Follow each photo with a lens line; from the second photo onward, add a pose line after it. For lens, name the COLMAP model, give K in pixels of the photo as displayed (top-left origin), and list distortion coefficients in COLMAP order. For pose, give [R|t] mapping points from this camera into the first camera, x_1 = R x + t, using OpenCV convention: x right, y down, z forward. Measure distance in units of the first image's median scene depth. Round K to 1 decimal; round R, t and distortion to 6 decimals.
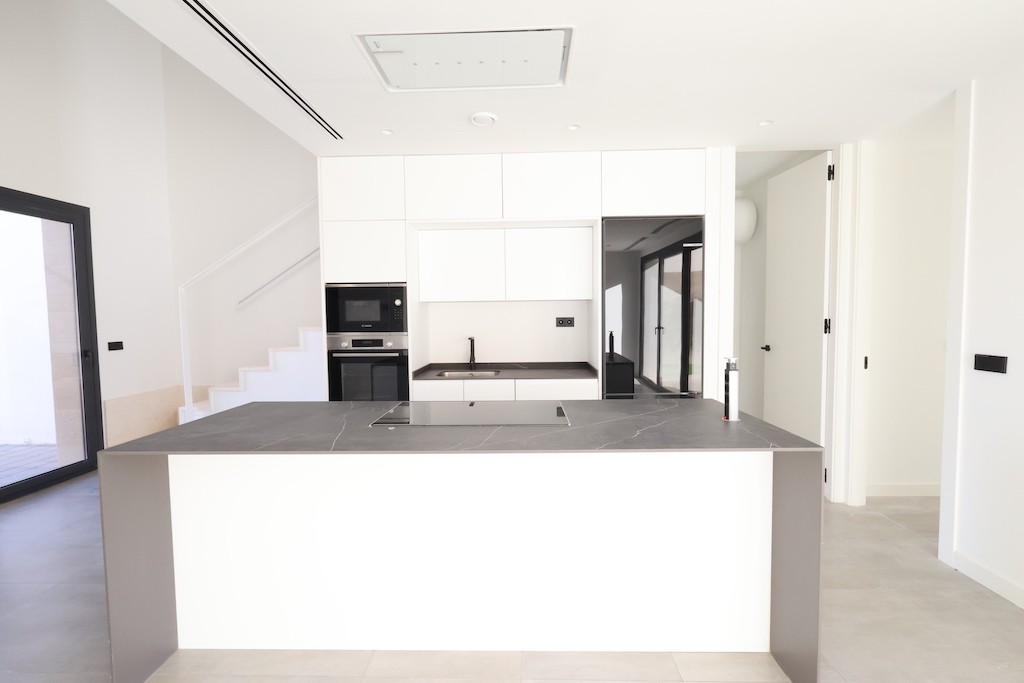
lens RADIAL K [[472.1, 0, 513.4], [0, 472.1, 339.1], [0, 0, 1]] dist [-0.001954, -0.000376]
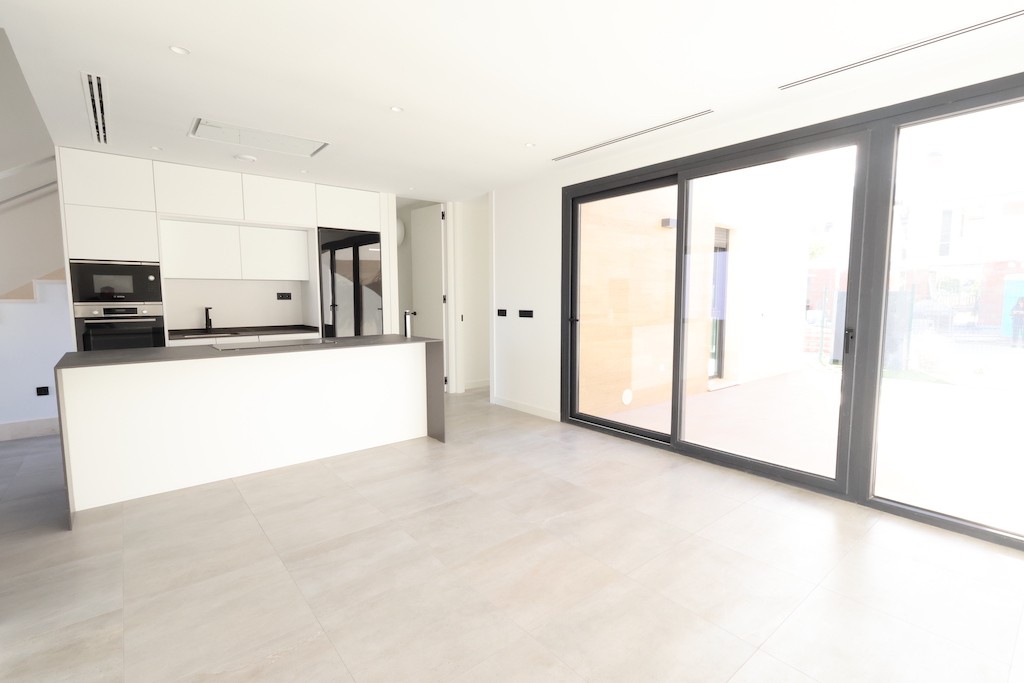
lens RADIAL K [[472.1, 0, 513.4], [0, 472.1, 339.1], [0, 0, 1]] dist [-0.001954, -0.000376]
pose [[0.749683, -0.050208, 0.659889, -0.355773], [0.031281, 0.998692, 0.040448, 0.062466], [-0.661057, -0.009681, 0.750273, -0.559388]]
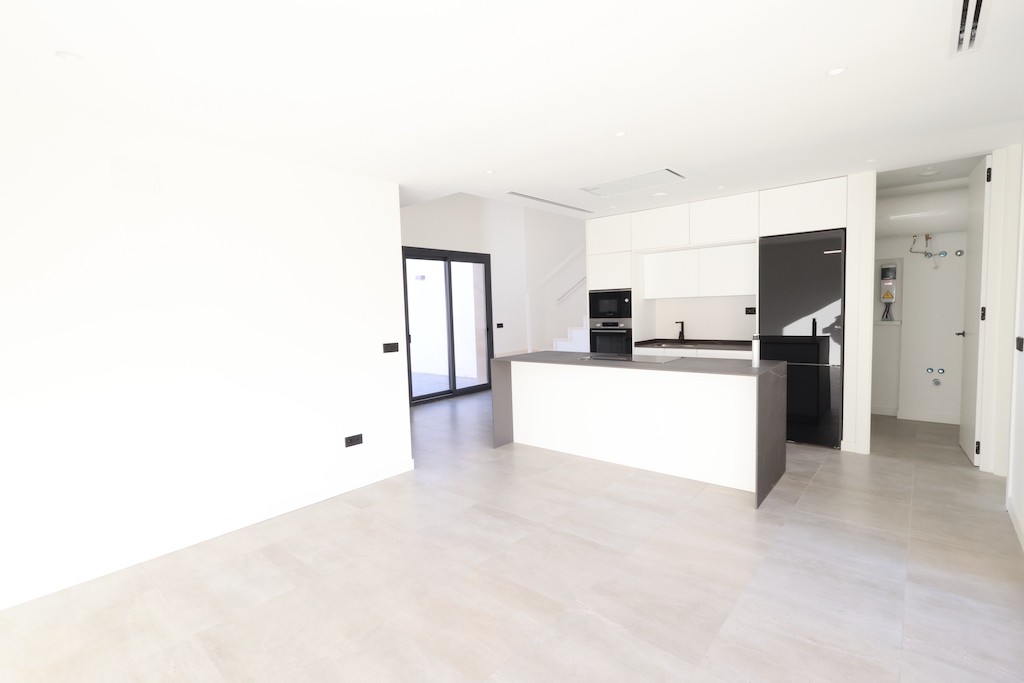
lens RADIAL K [[472.1, 0, 513.4], [0, 472.1, 339.1], [0, 0, 1]] dist [-0.001954, -0.000376]
pose [[0.775375, 0.029164, -0.630828, 0.505123], [-0.012442, 0.999445, 0.030911, 0.012519], [0.631379, -0.016119, 0.775307, -0.558787]]
